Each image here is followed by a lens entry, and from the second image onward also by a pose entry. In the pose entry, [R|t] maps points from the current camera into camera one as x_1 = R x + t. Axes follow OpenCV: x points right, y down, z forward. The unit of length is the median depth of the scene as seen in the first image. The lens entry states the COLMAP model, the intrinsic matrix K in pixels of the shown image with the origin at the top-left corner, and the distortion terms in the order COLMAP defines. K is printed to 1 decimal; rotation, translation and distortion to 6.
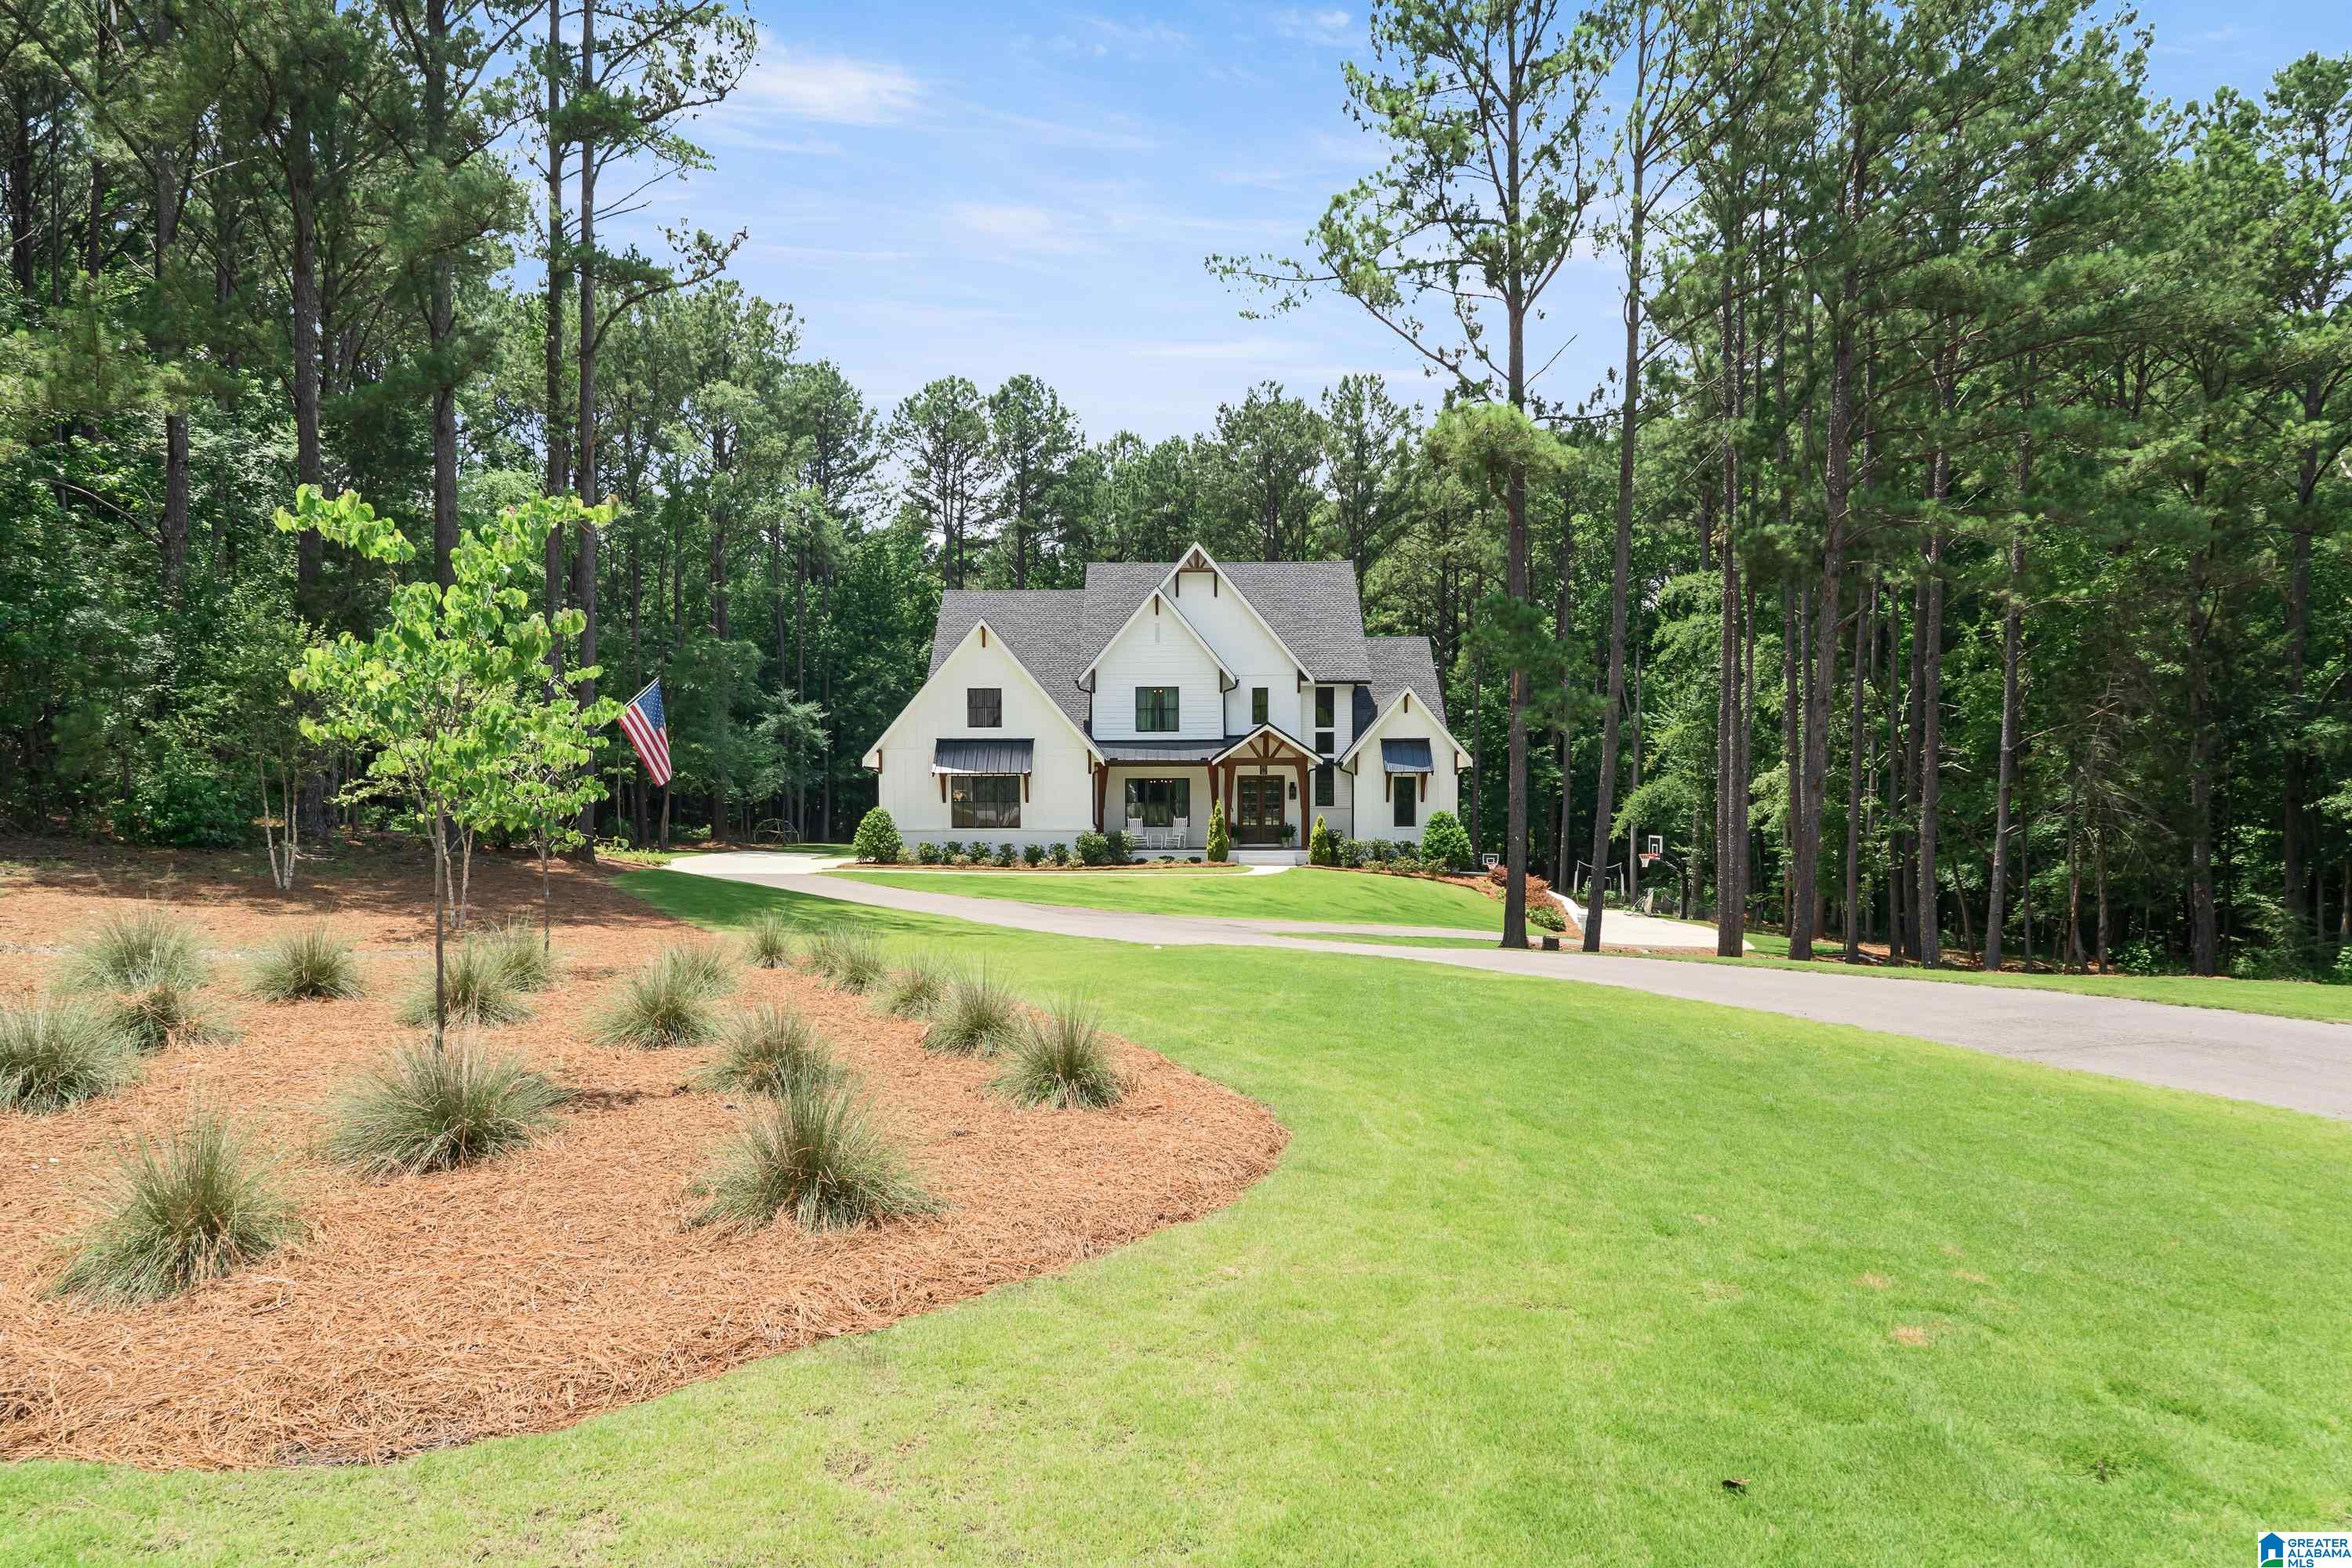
lens RADIAL K [[1439.3, 0, 1176.0], [0, 1439.3, 784.0], [0, 0, 1]] dist [0.001608, 0.000336]
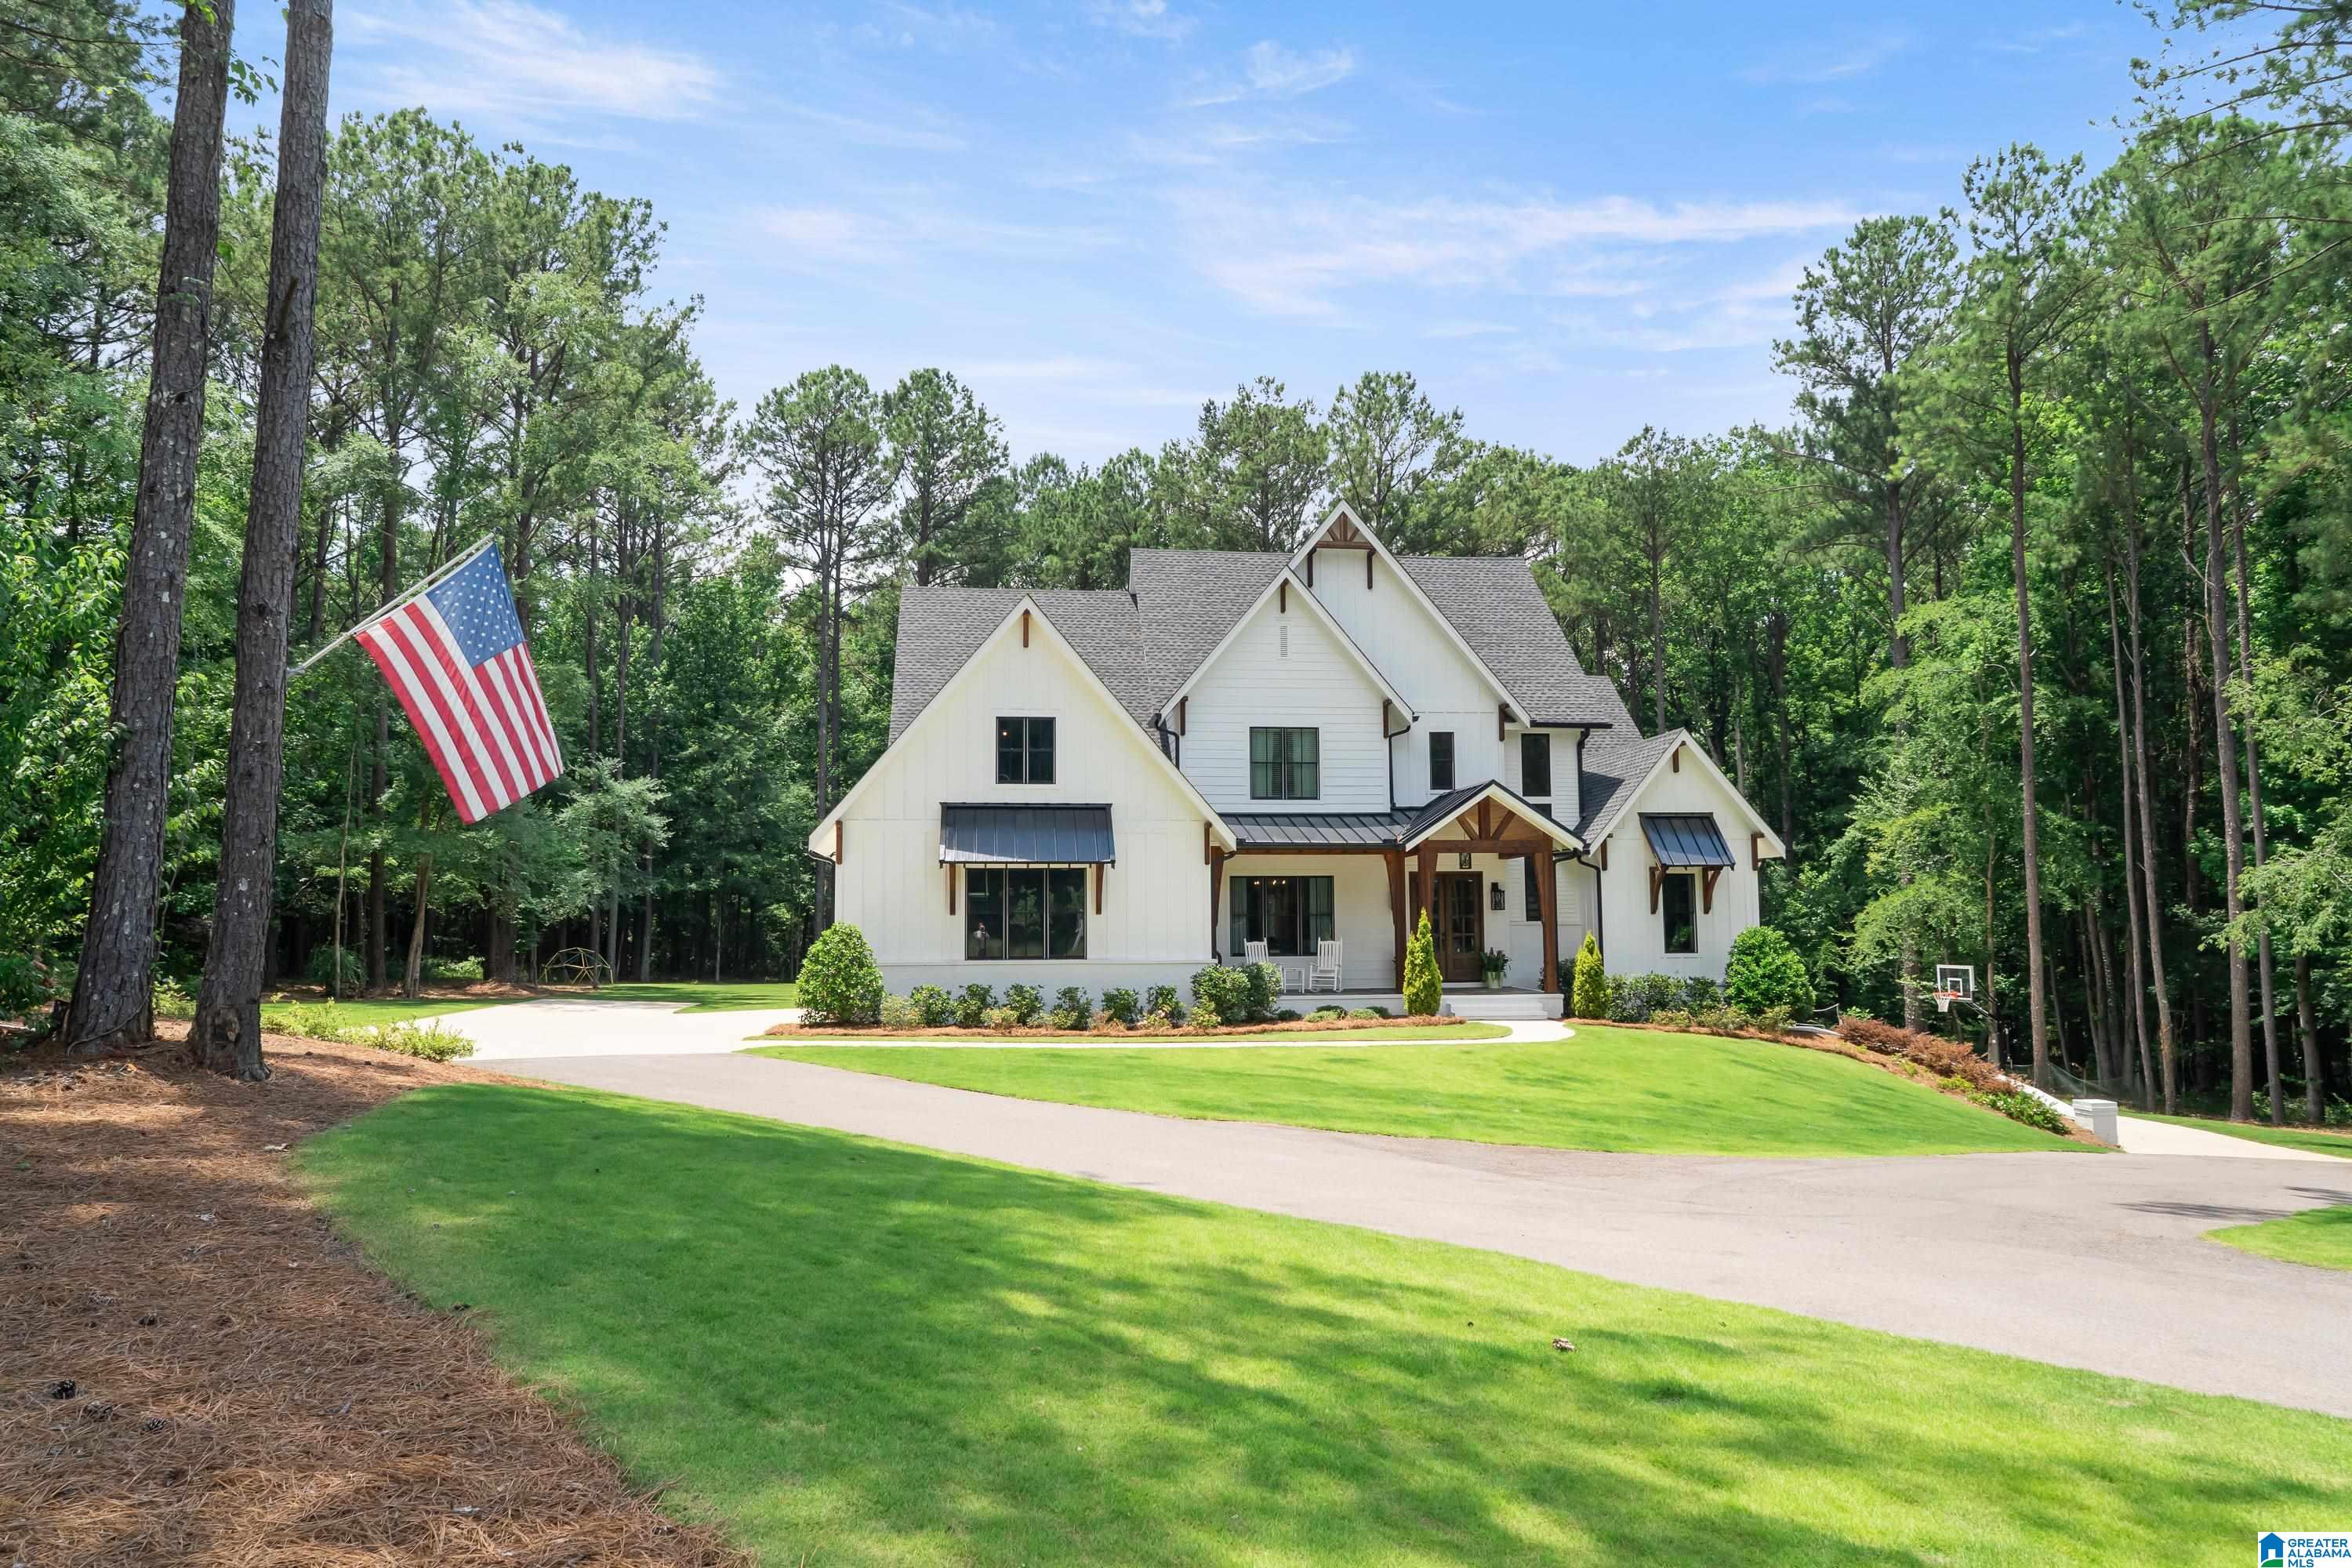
lens RADIAL K [[1495.4, 0, 1178.2], [0, 1495.4, 737.2], [0, 0, 1]] dist [-0.000486, -0.000301]
pose [[0.990068, 0.015153, 0.139772, -0.147350], [0.001229, 0.993204, -0.116381, 0.011347], [-0.140585, 0.115396, 0.983321, 0.376138]]
